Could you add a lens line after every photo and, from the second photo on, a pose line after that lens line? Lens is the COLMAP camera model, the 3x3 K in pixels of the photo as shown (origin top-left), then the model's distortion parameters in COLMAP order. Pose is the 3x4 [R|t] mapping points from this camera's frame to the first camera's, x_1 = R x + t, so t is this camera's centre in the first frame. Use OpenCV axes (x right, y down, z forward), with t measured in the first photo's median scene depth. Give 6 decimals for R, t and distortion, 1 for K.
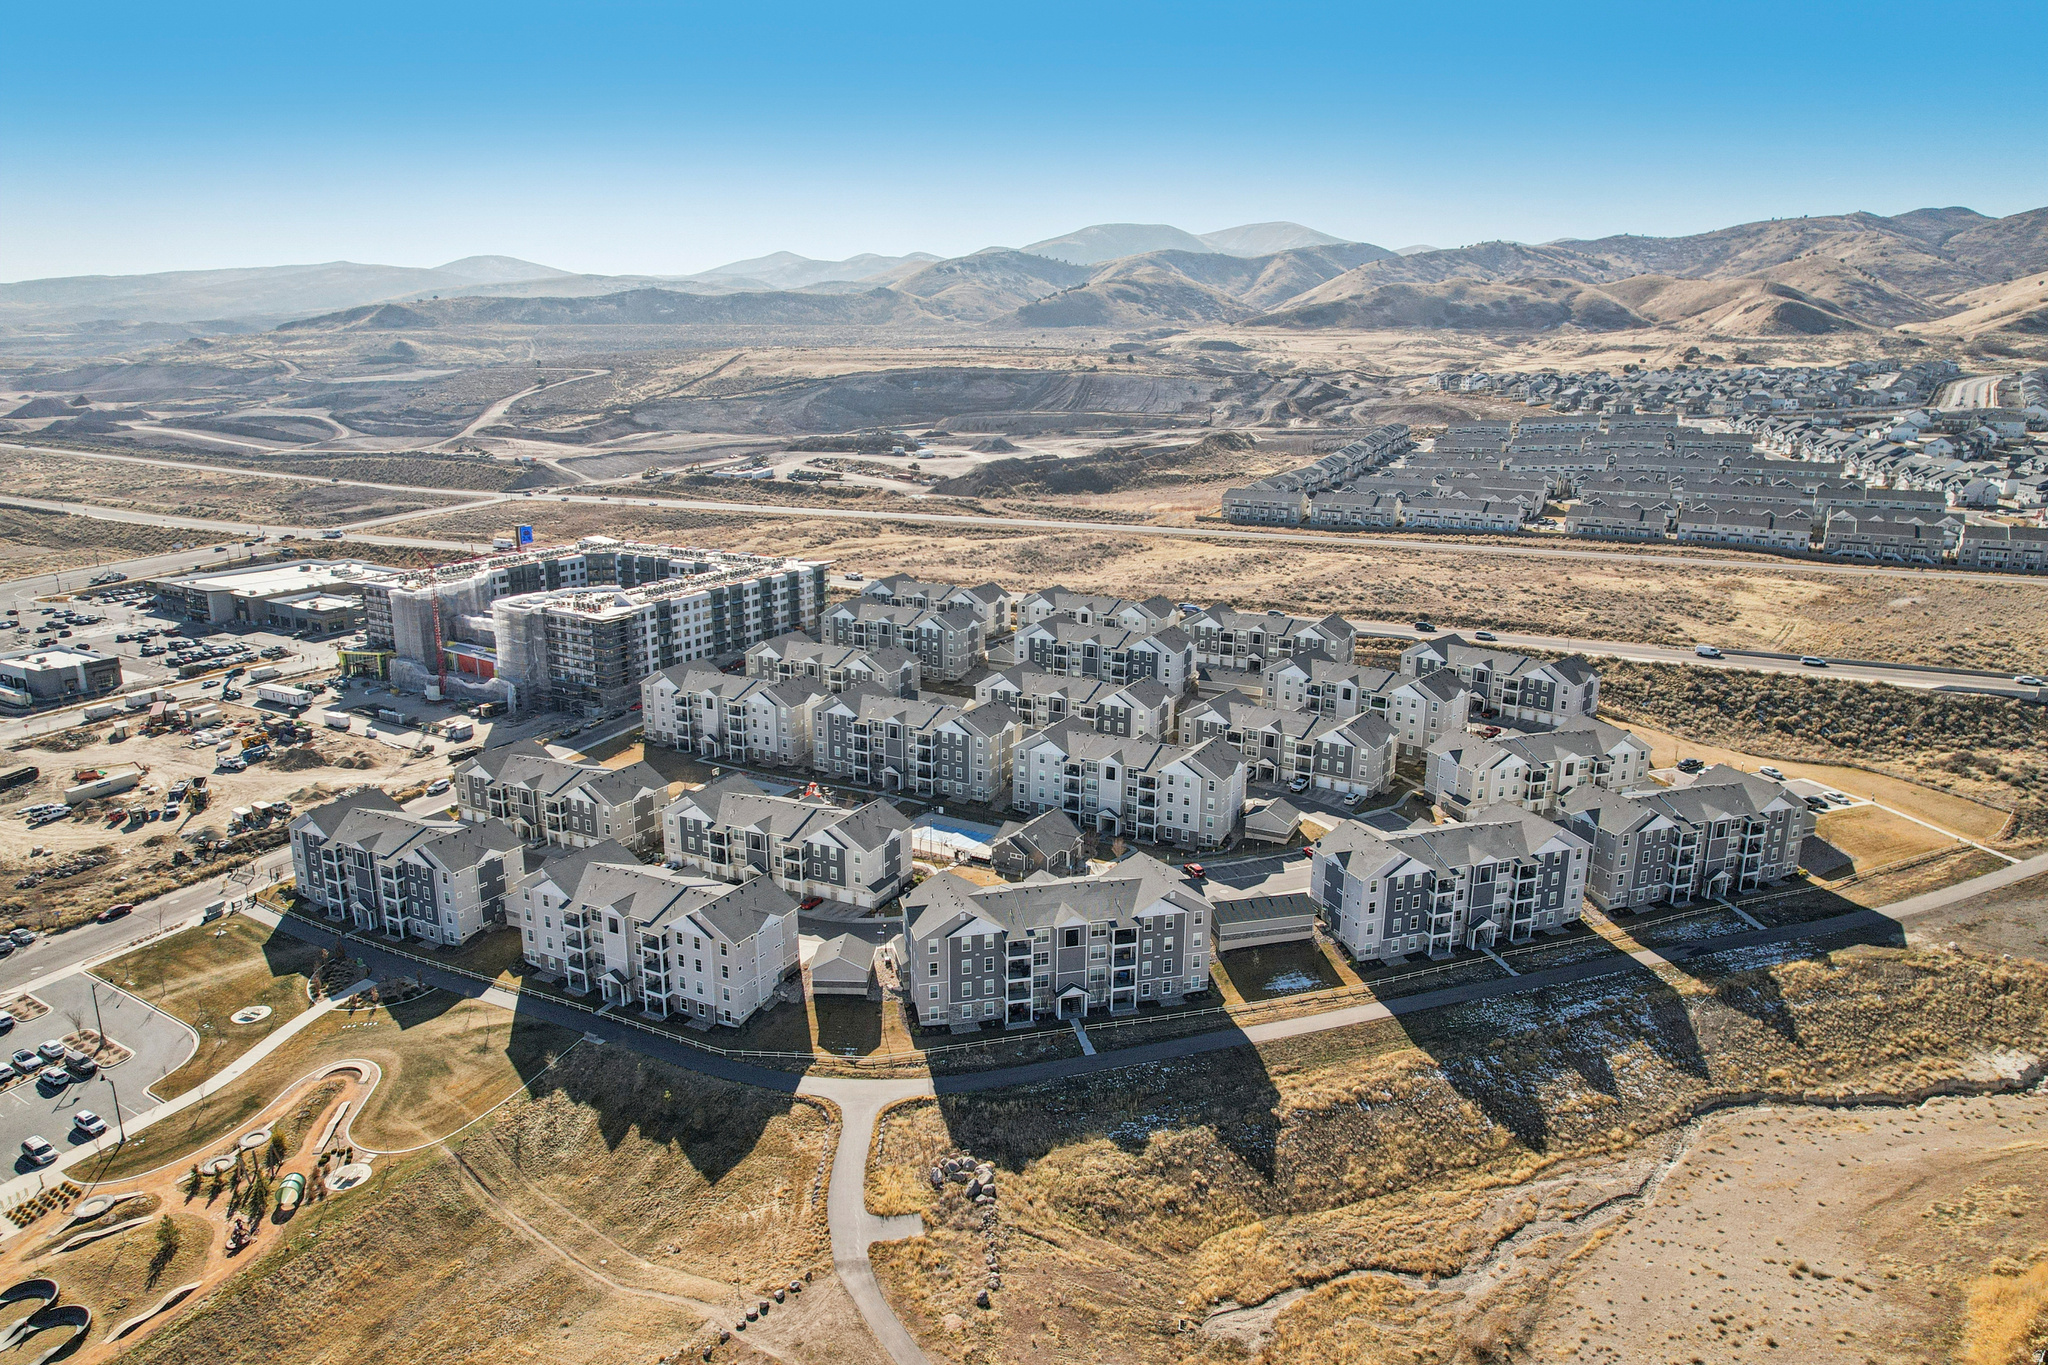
lens RADIAL K [[1282.4, 0, 1045.3], [0, 1282.4, 683.2], [0, 0, 1]] dist [-0.053554, -0.002074]
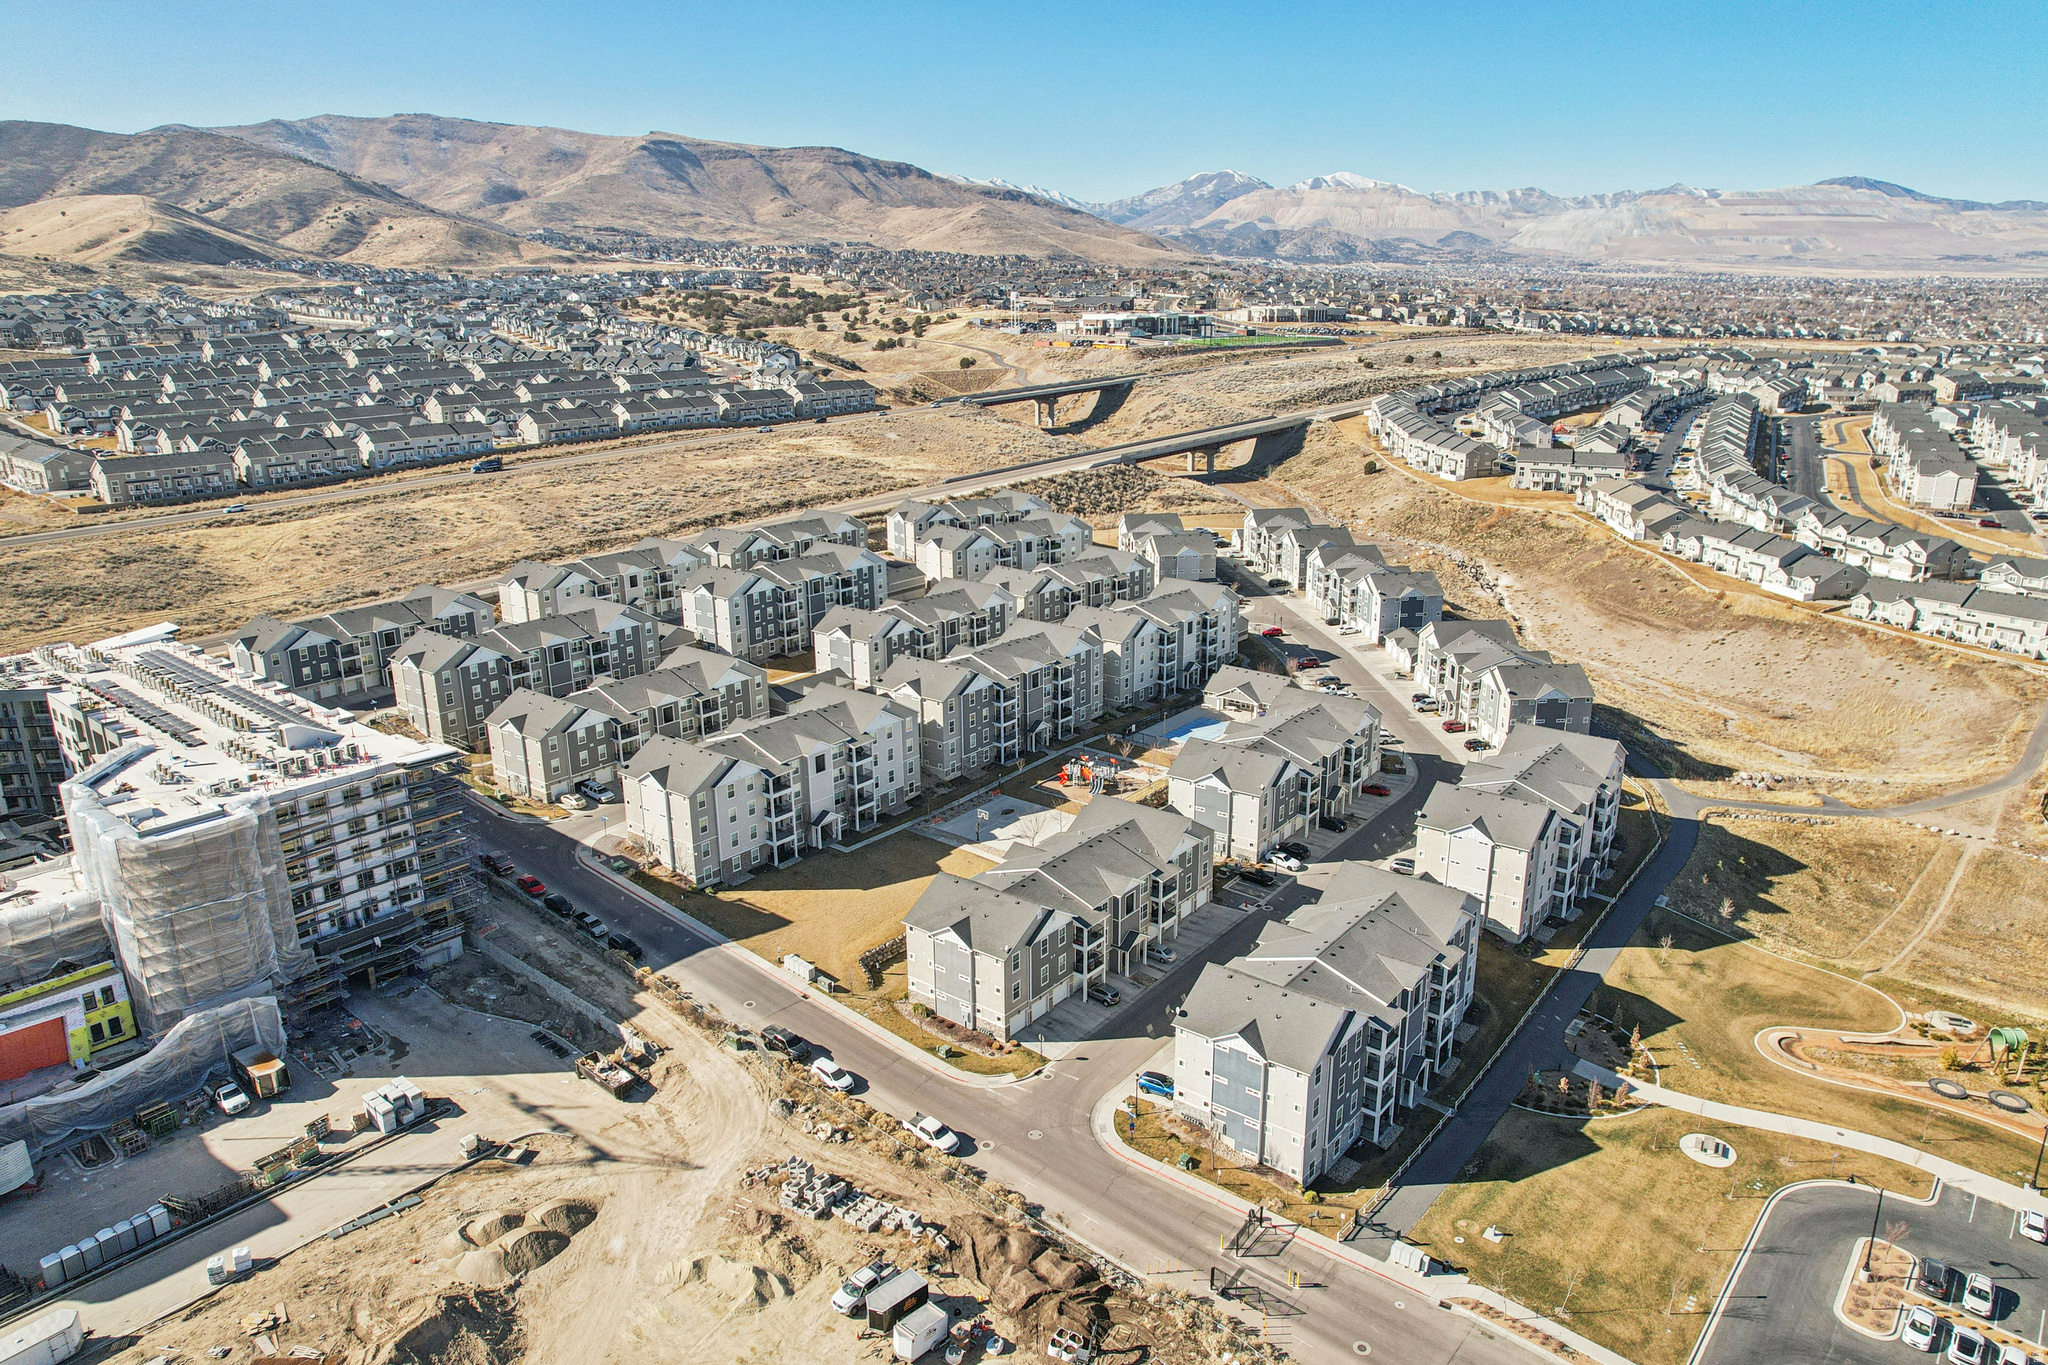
lens RADIAL K [[1338.0, 0, 1032.2], [0, 1338.0, 671.6], [0, 0, 1]] dist [-0.089353, 0.078151]
pose [[0.191796, -0.277185, 0.941479, -0.307918], [0.252690, 0.940894, 0.225536, -0.054234], [-0.948347, 0.194646, 0.250502, 0.265935]]
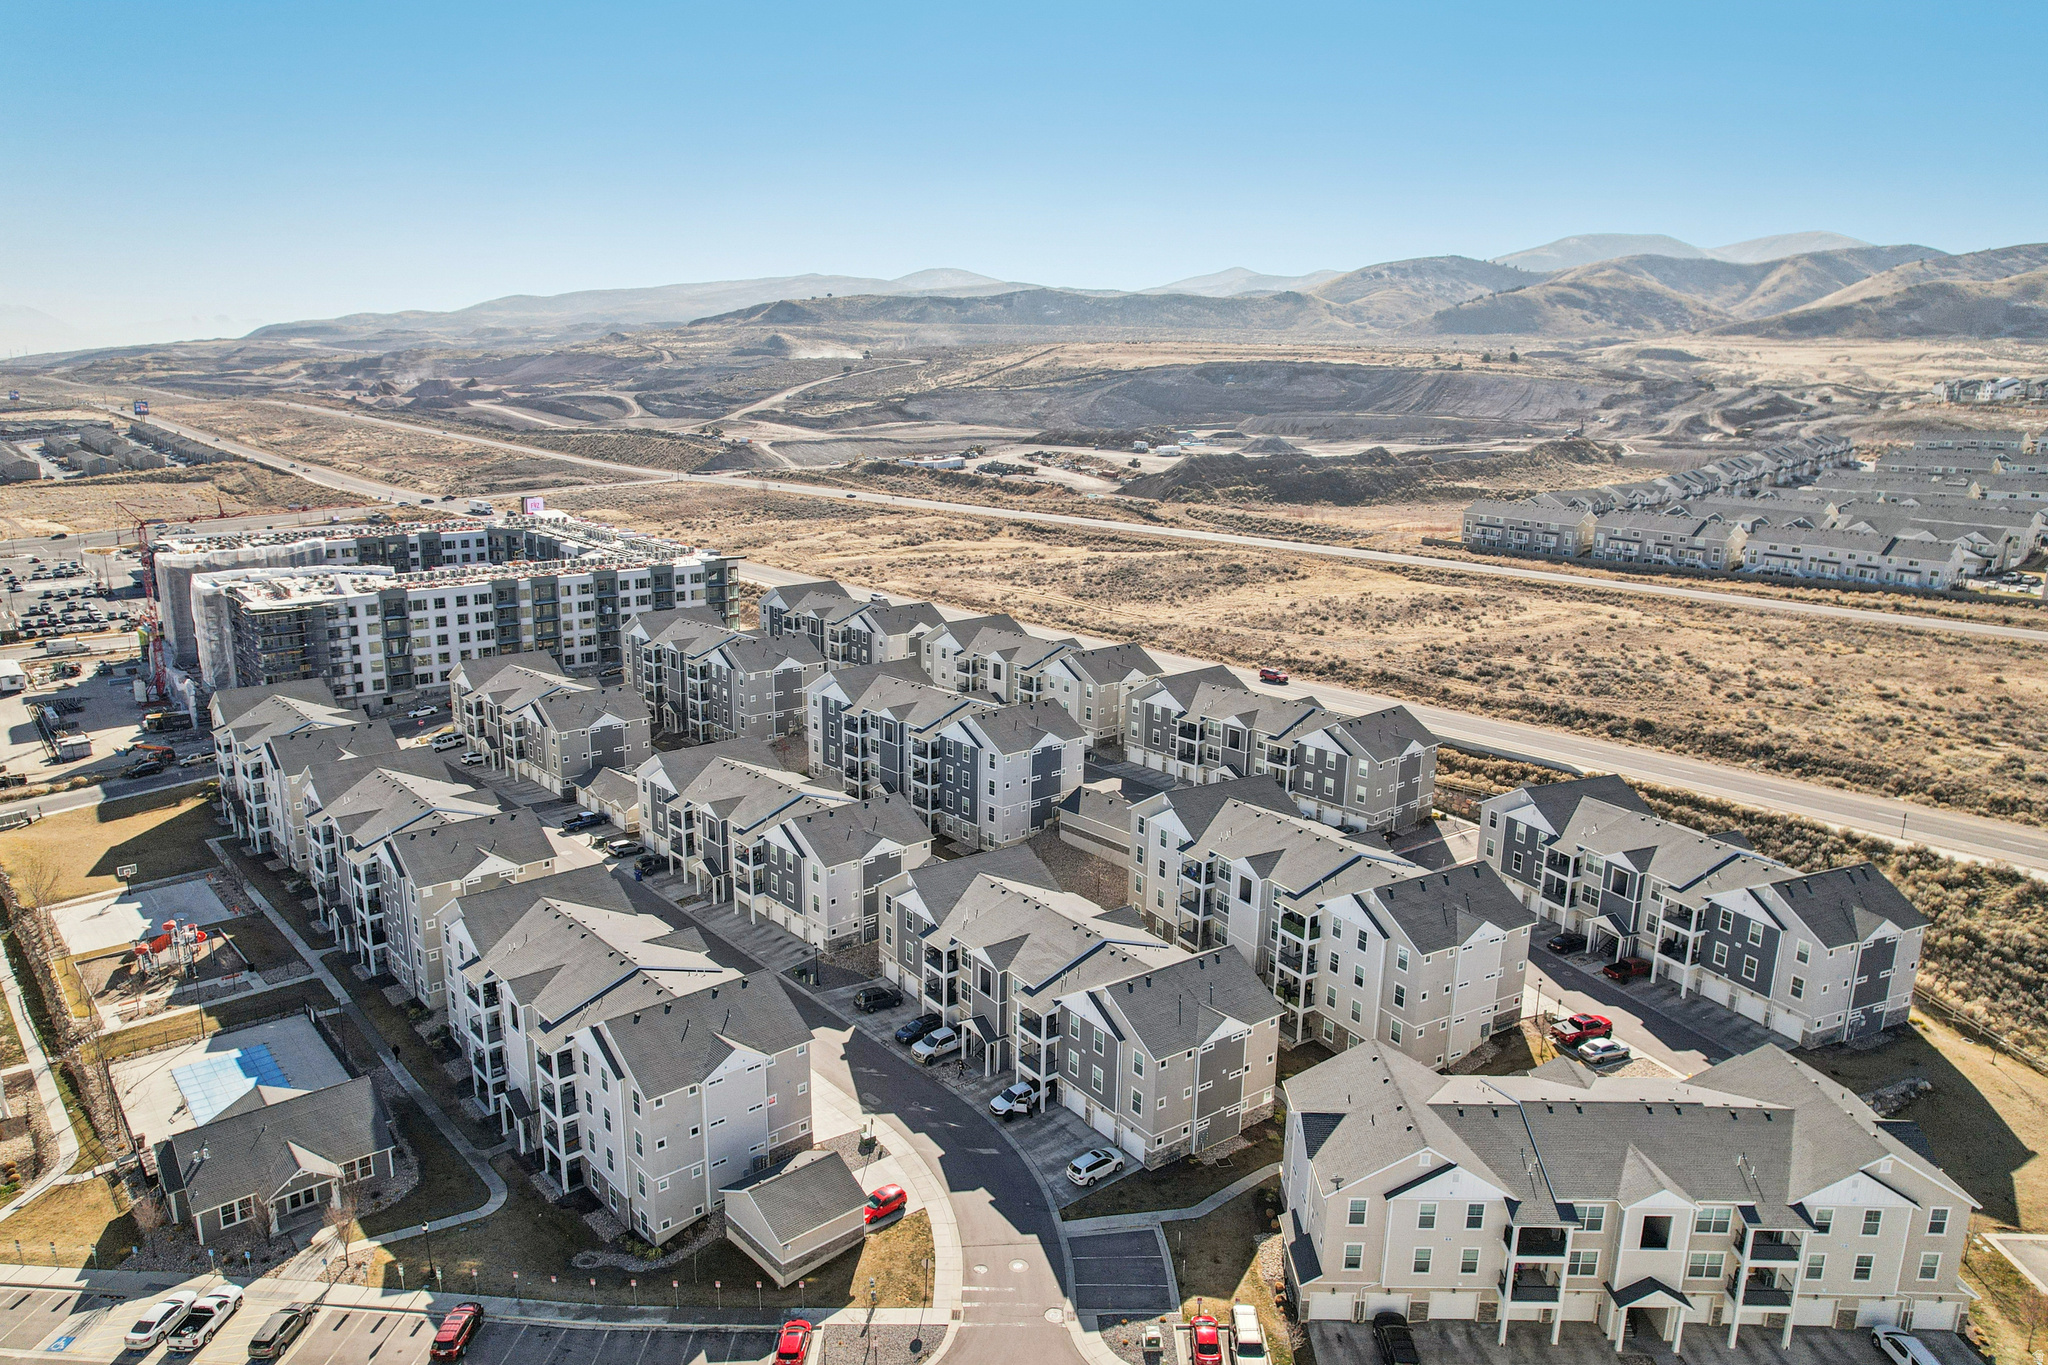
lens RADIAL K [[1338.0, 0, 1032.2], [0, 1338.0, 671.6], [0, 0, 1]] dist [-0.089353, 0.078151]
pose [[0.938210, 0.090605, -0.333995, 0.114509], [-0.102269, 0.994603, -0.017467, -0.018923], [0.330610, 0.050545, 0.942413, 0.192835]]
